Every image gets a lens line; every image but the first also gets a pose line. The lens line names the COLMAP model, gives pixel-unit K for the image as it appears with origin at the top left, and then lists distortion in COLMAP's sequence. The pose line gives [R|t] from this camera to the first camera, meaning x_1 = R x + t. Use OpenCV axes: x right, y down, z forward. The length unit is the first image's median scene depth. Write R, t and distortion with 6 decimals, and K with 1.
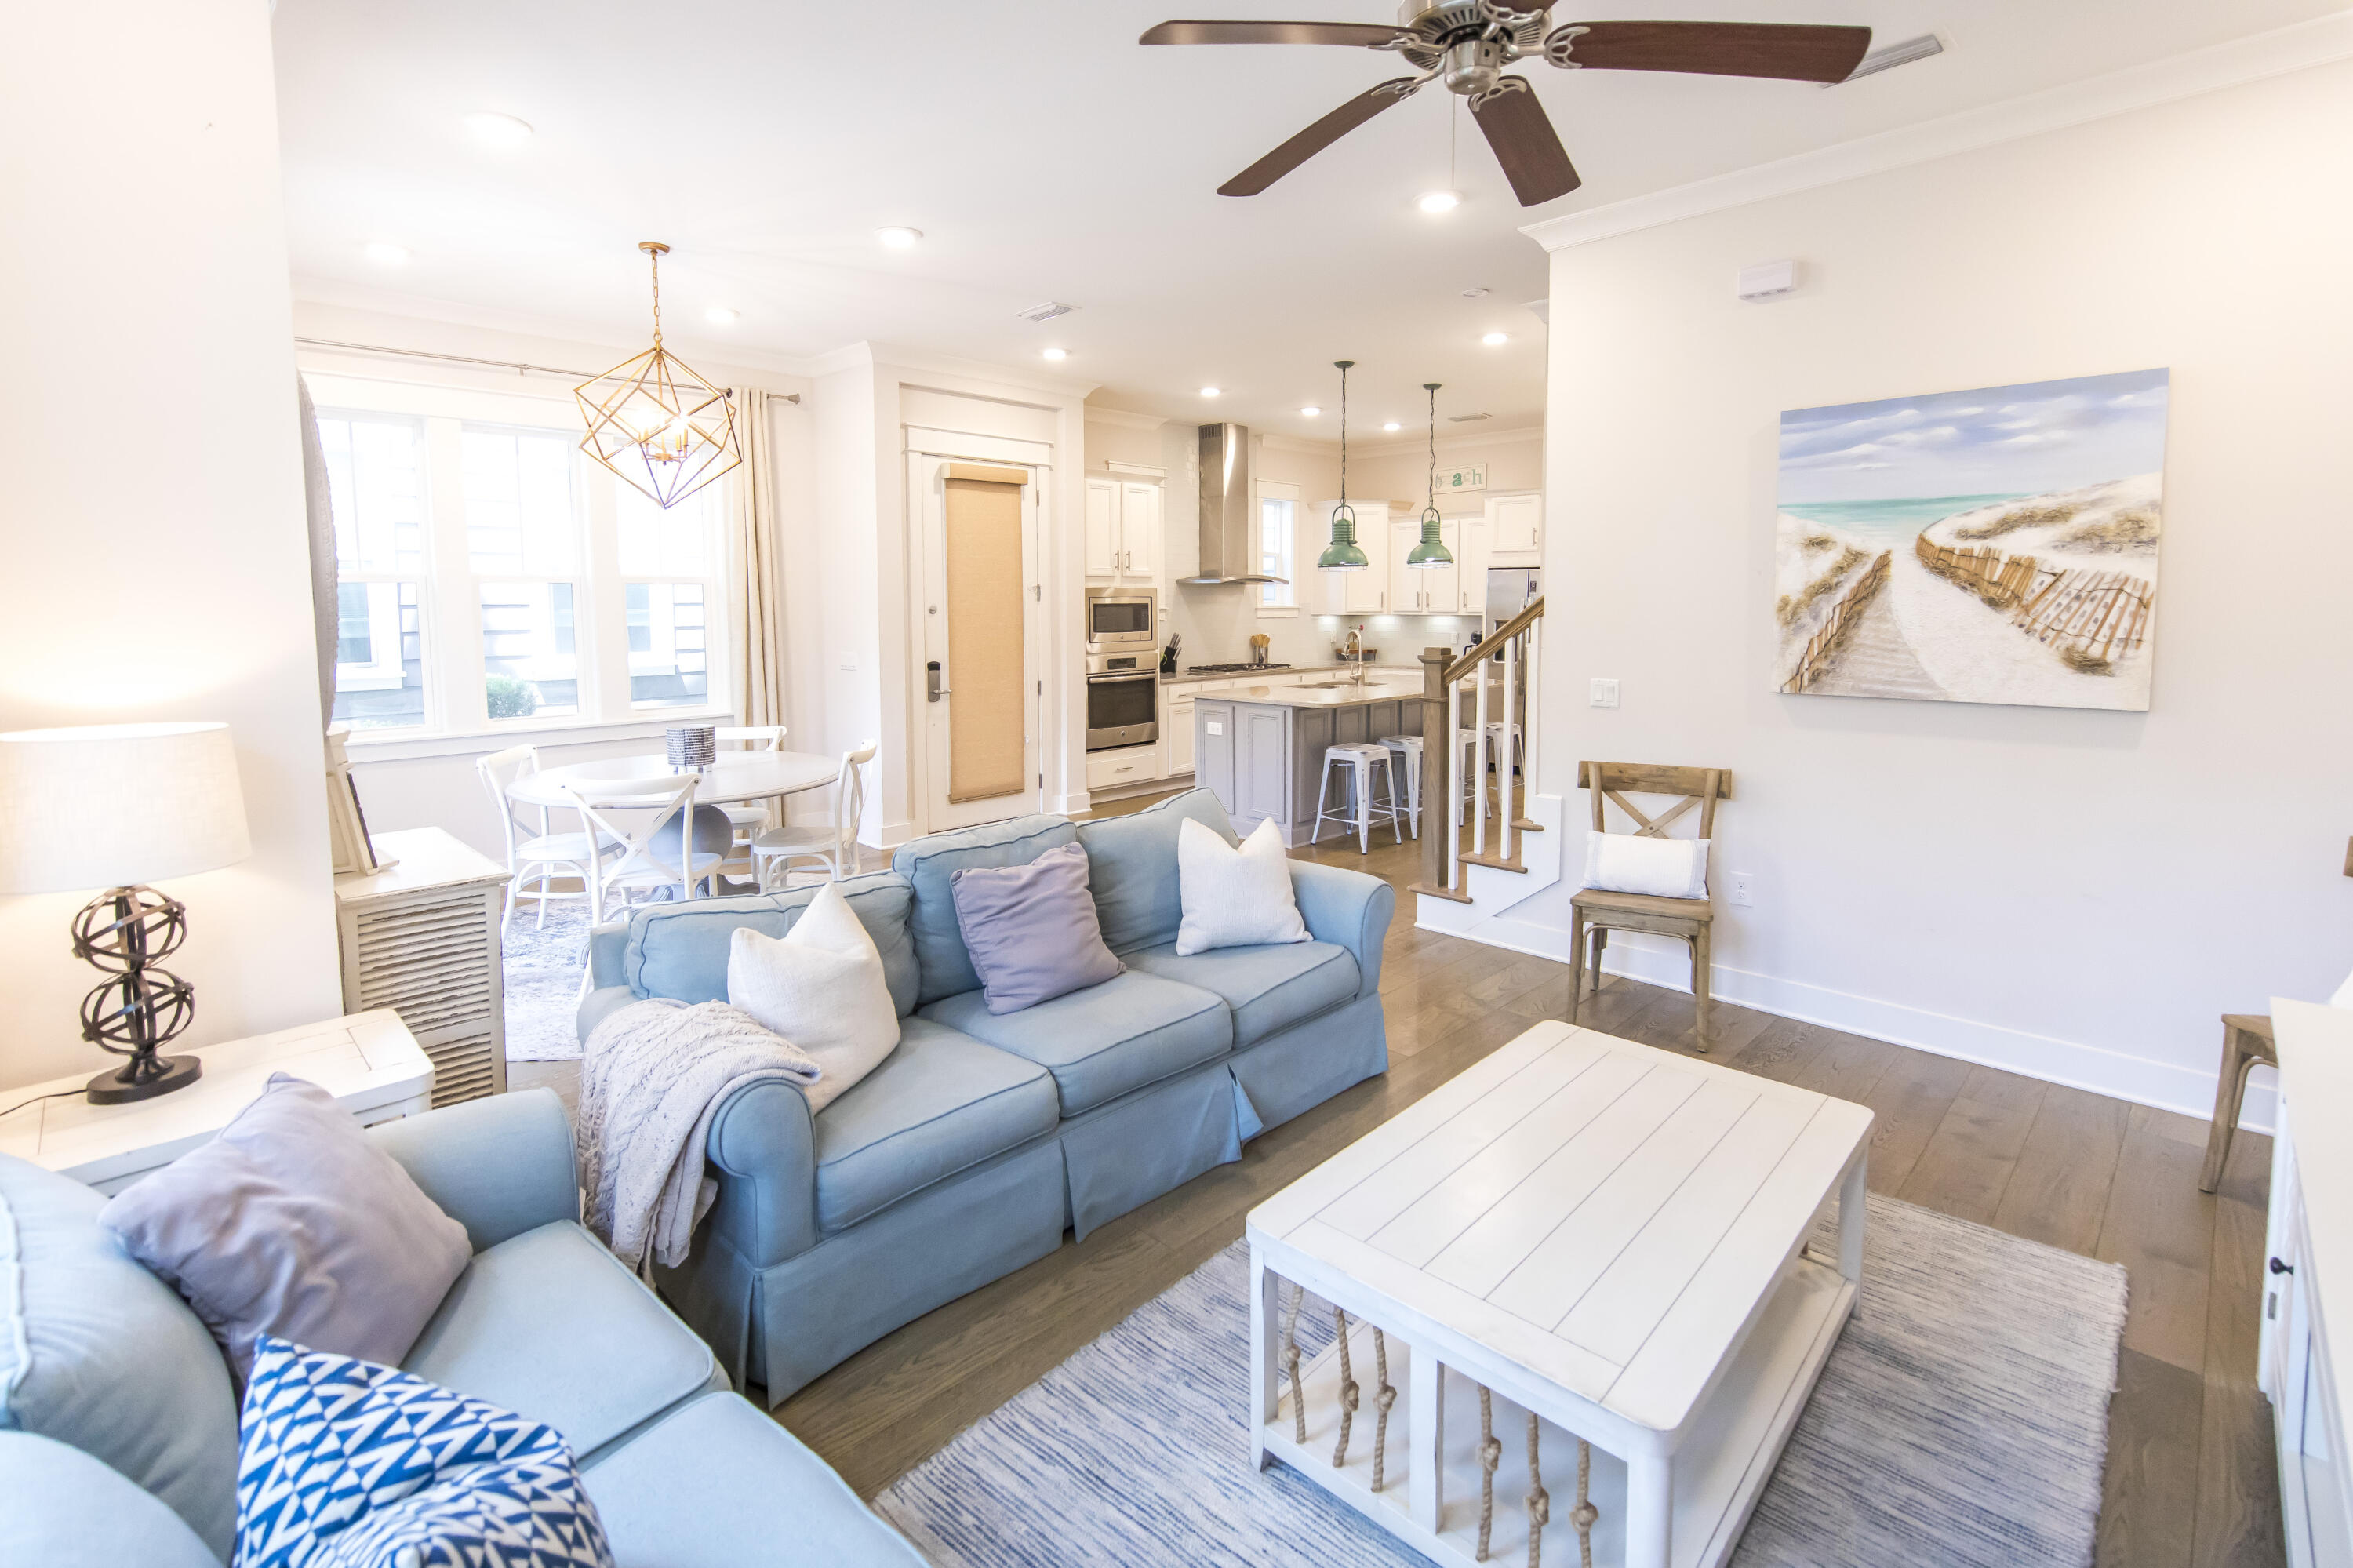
lens RADIAL K [[1036.3, 0, 1177.0], [0, 1036.3, 675.1], [0, 0, 1]] dist [-0.000932, -0.000218]
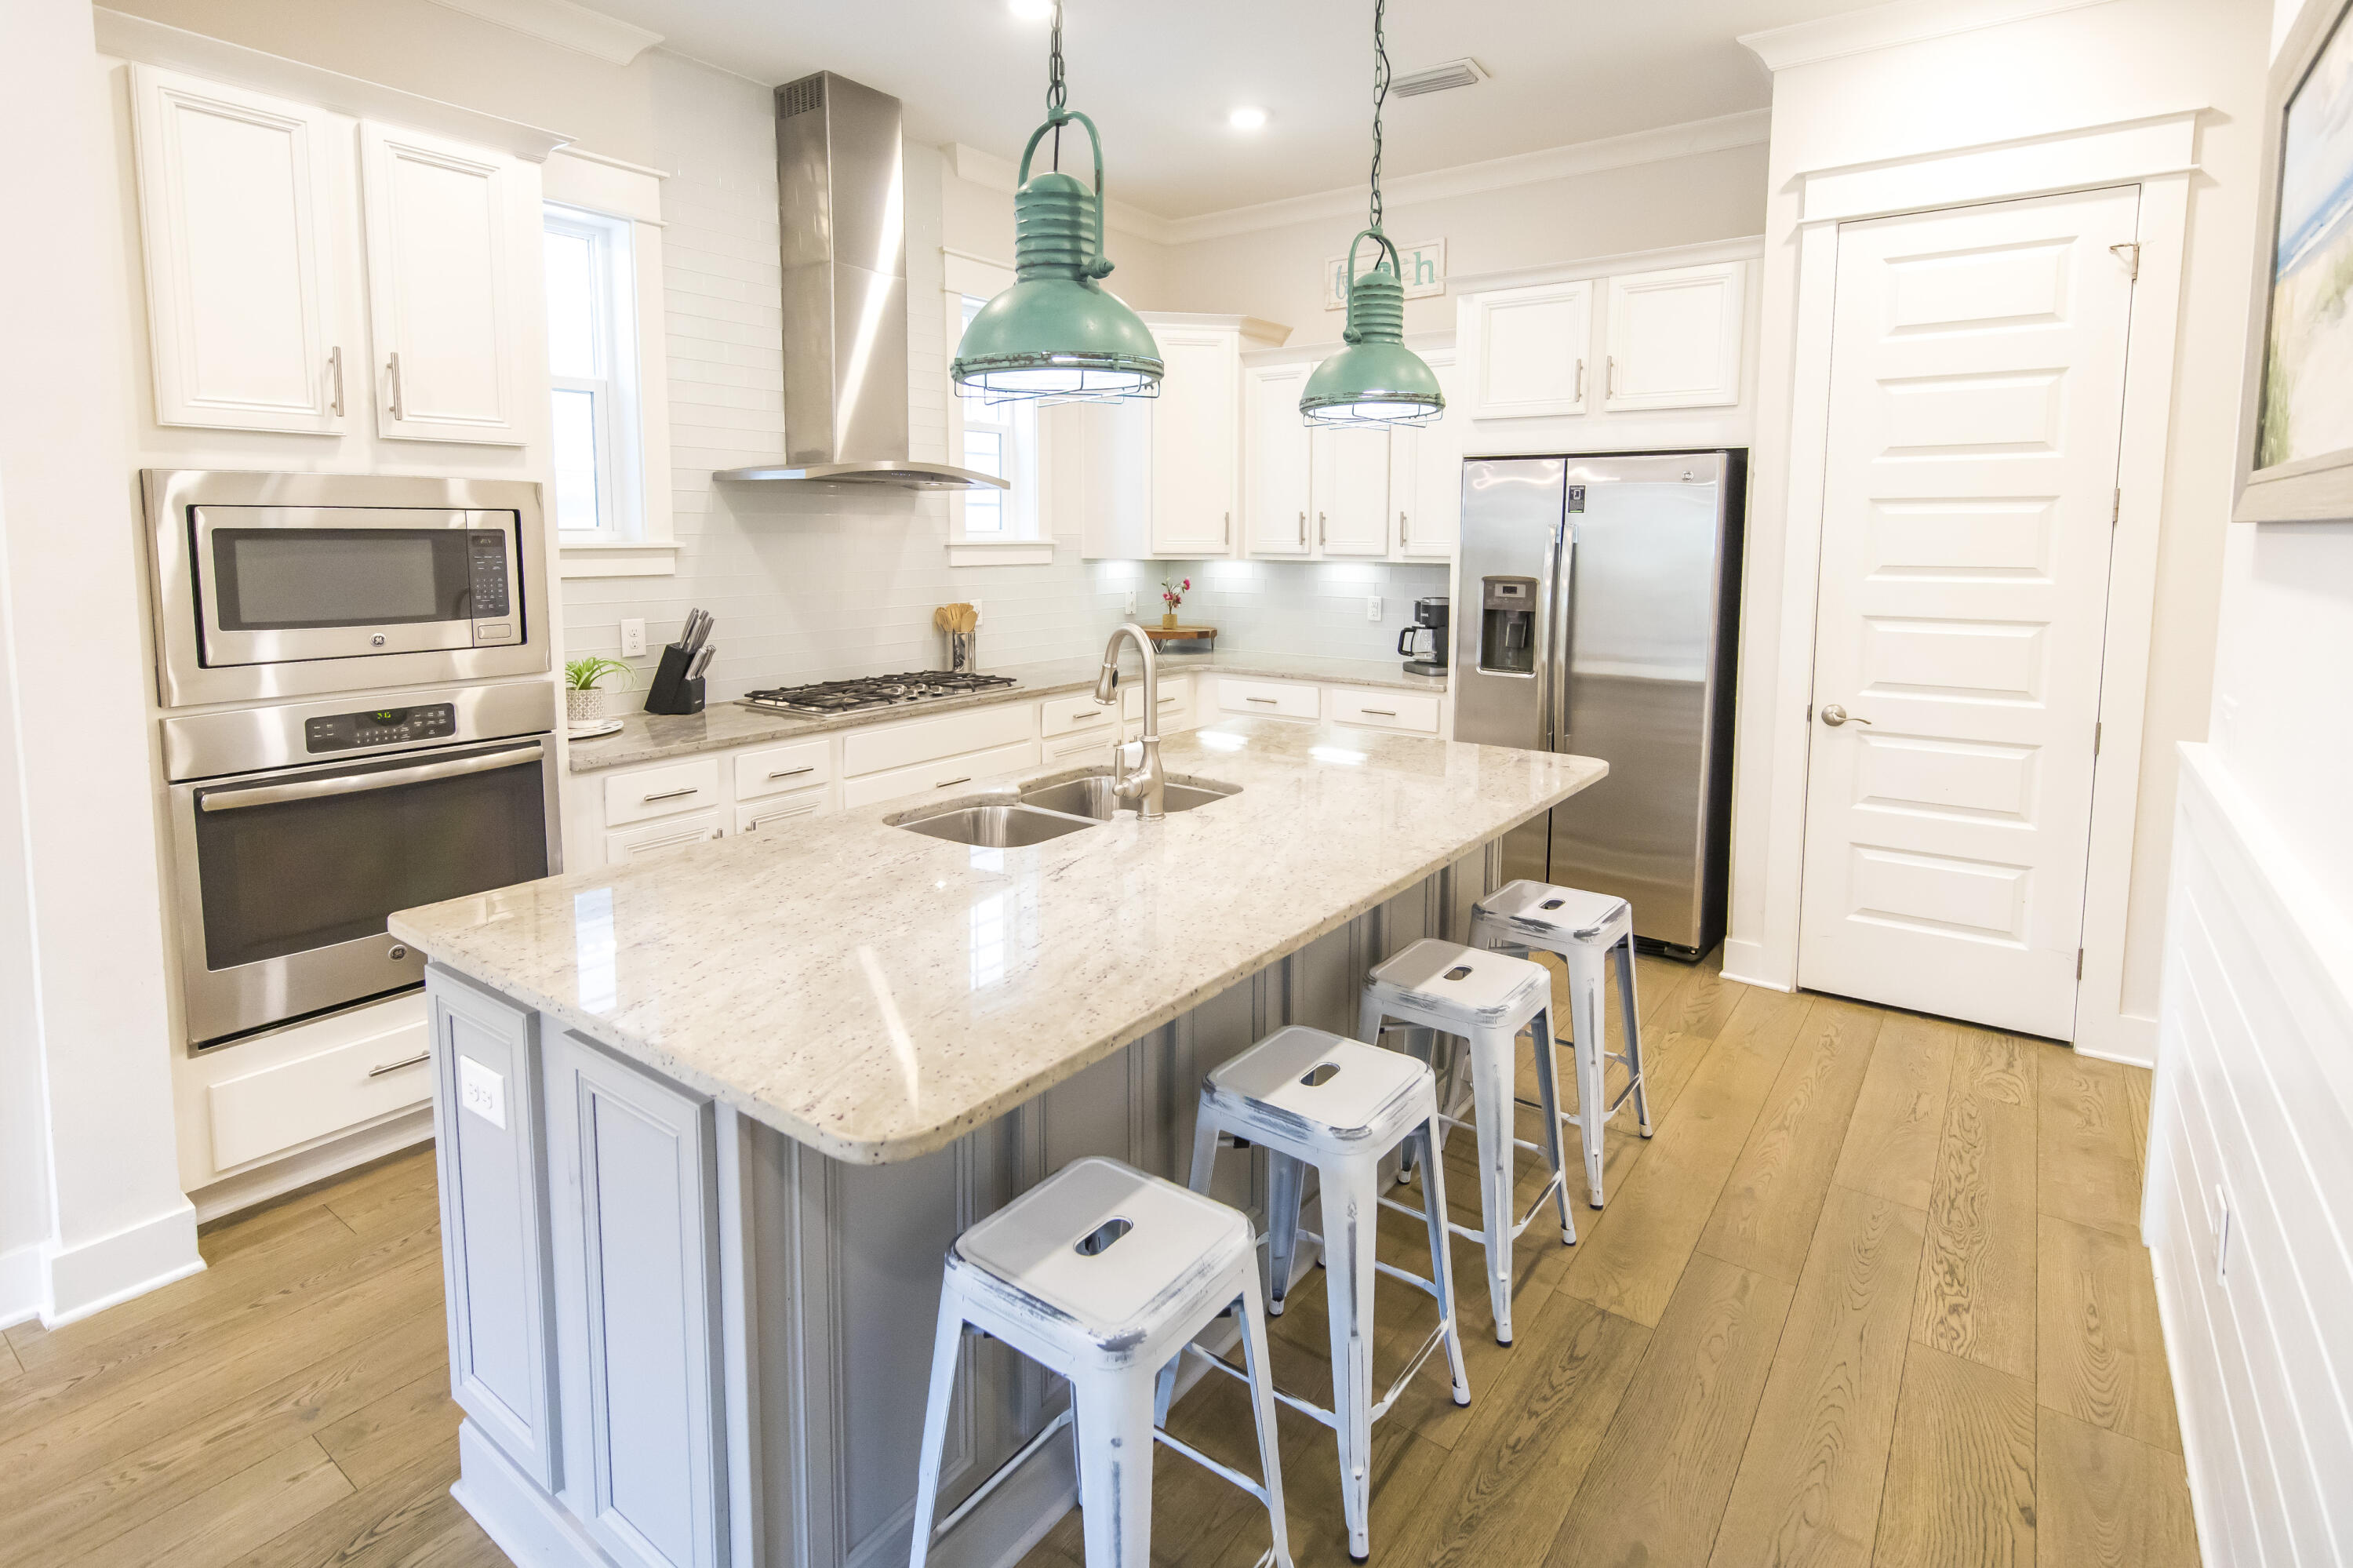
lens RADIAL K [[1176.6, 0, 1177.9], [0, 1176.6, 640.9], [0, 0, 1]] dist [0.000535, -0.000143]
pose [[0.988598, -0.004994, 0.150497, 0.107198], [0.002055, 0.999804, 0.019676, -0.036373], [-0.150565, -0.019142, 0.988415, 0.534396]]
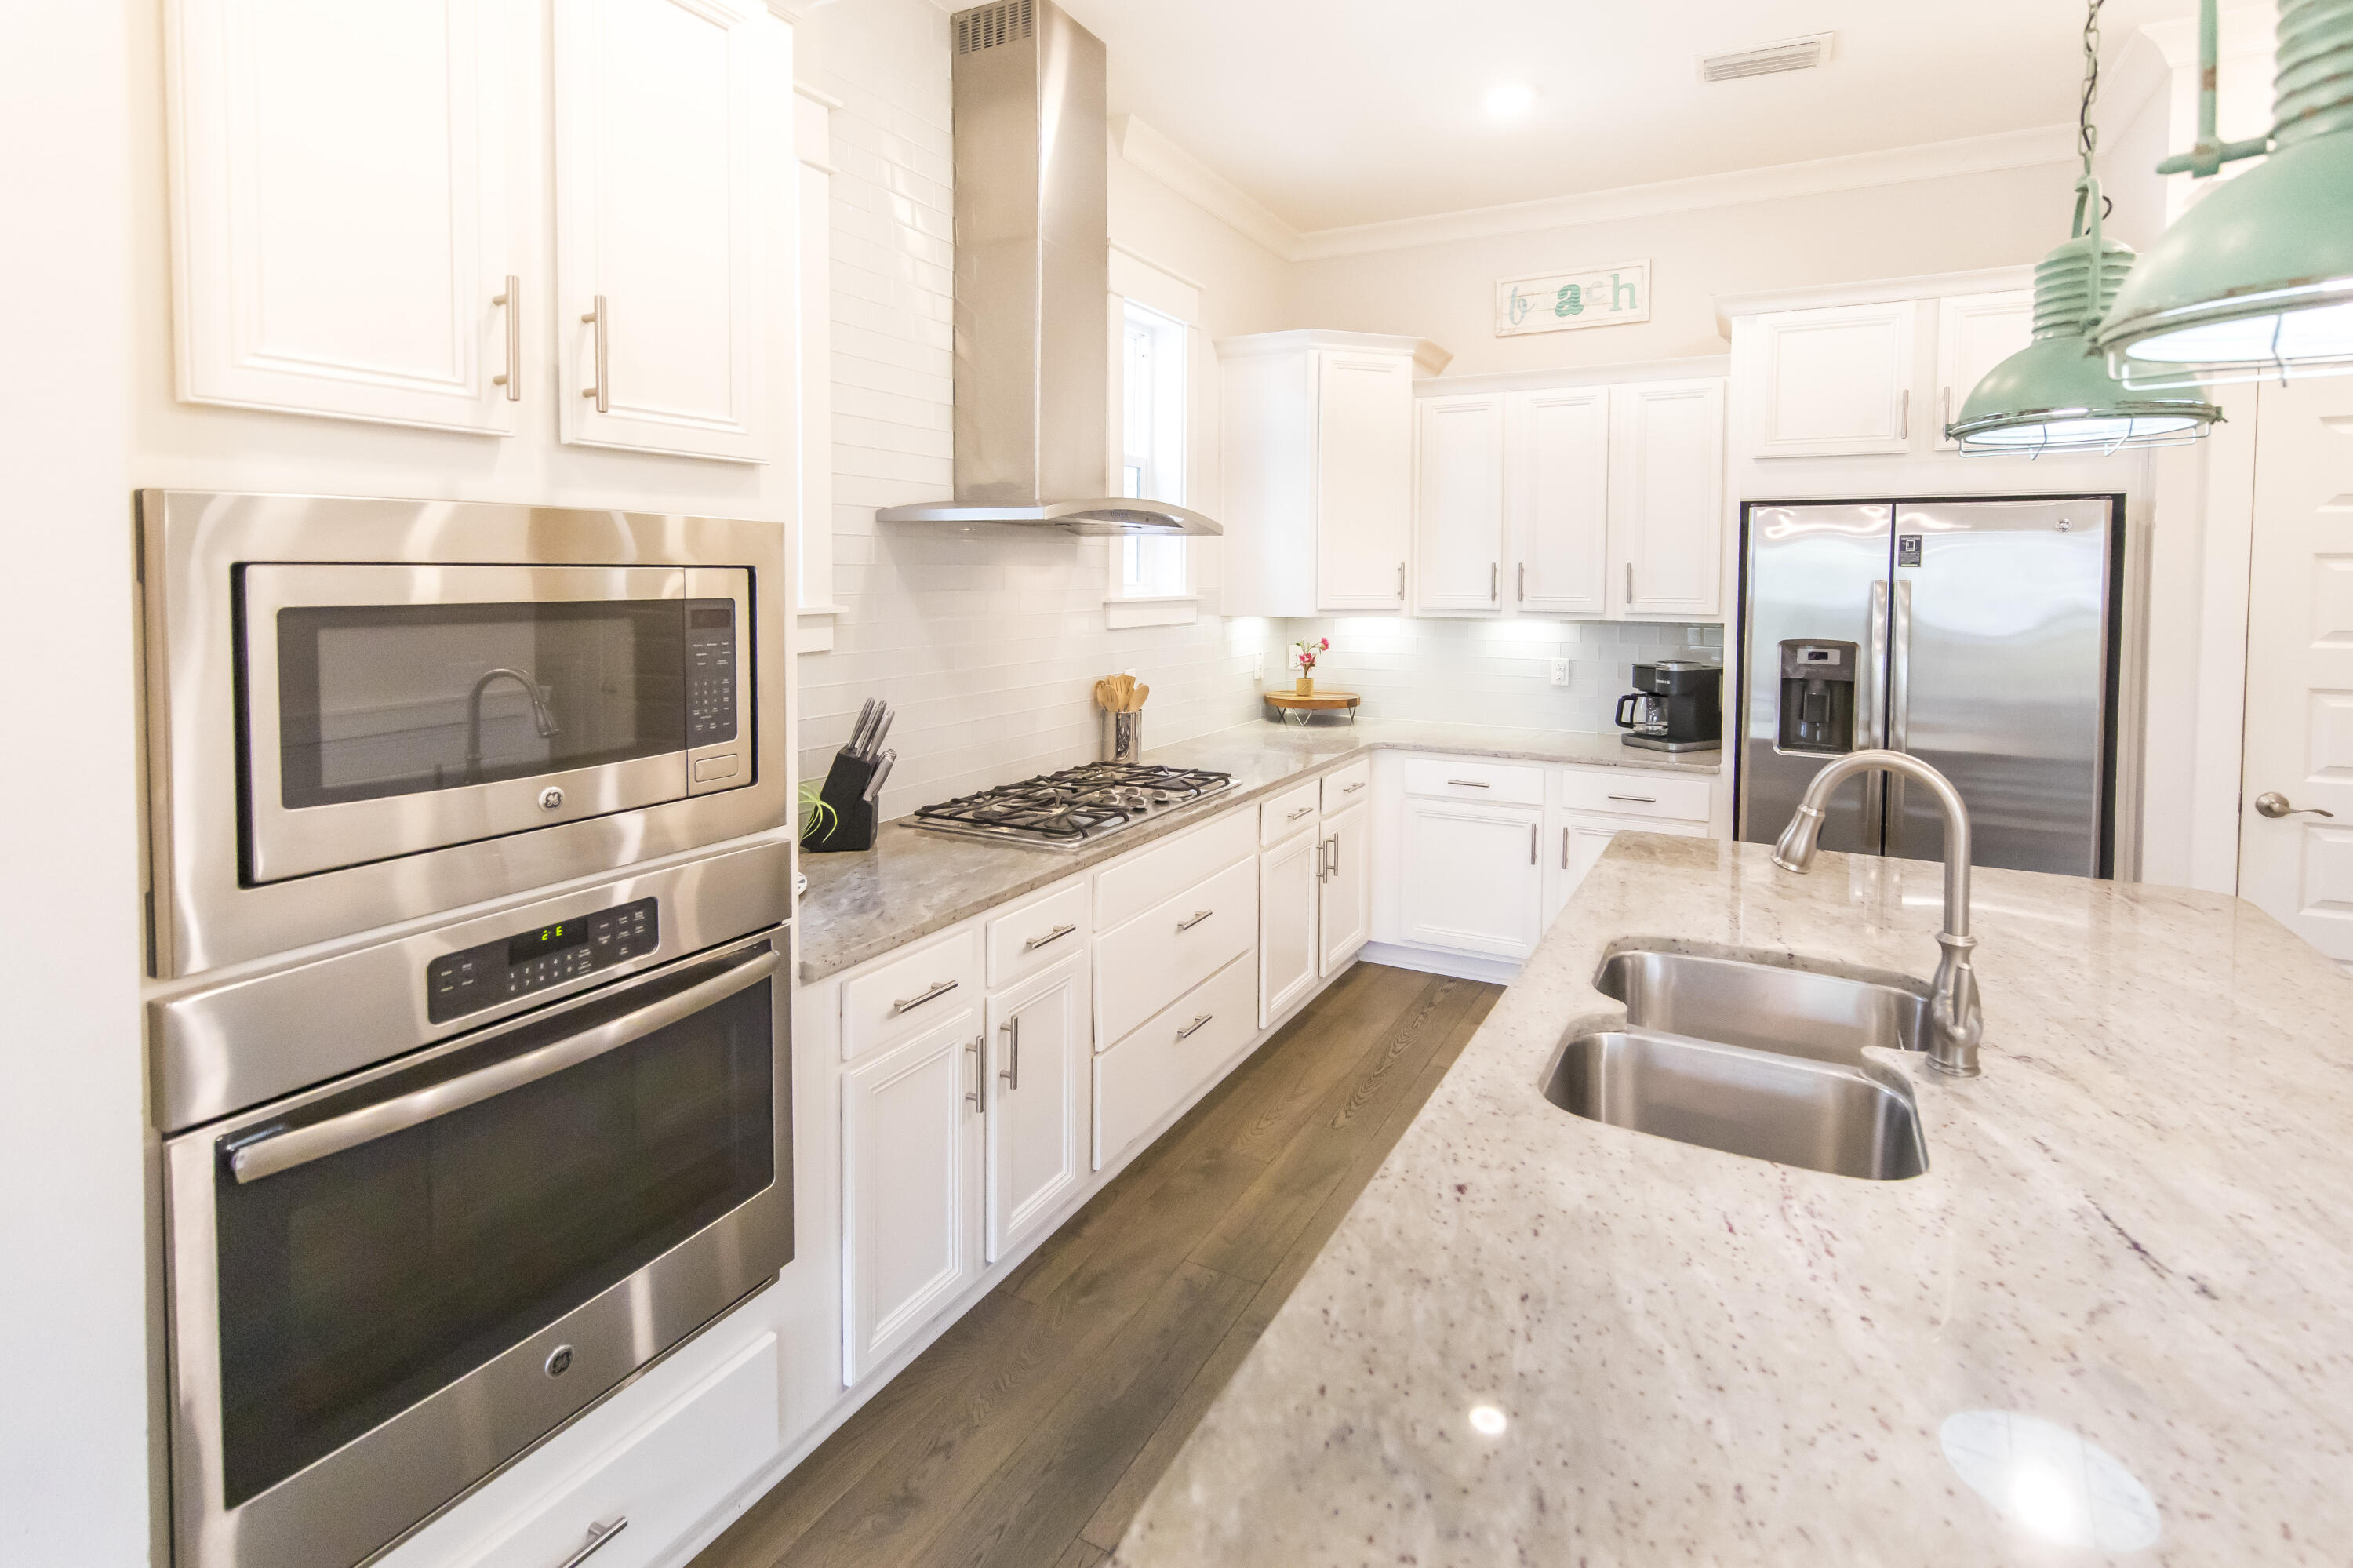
lens RADIAL K [[1136.9, 0, 1221.2], [0, 1136.9, 611.0], [0, 0, 1]] dist [0.002438, 0.000397]
pose [[0.951248, -0.000193, 0.308427, -0.006207], [0.012762, 0.999168, -0.038736, -0.050236], [-0.308163, 0.040783, 0.950459, 0.673909]]
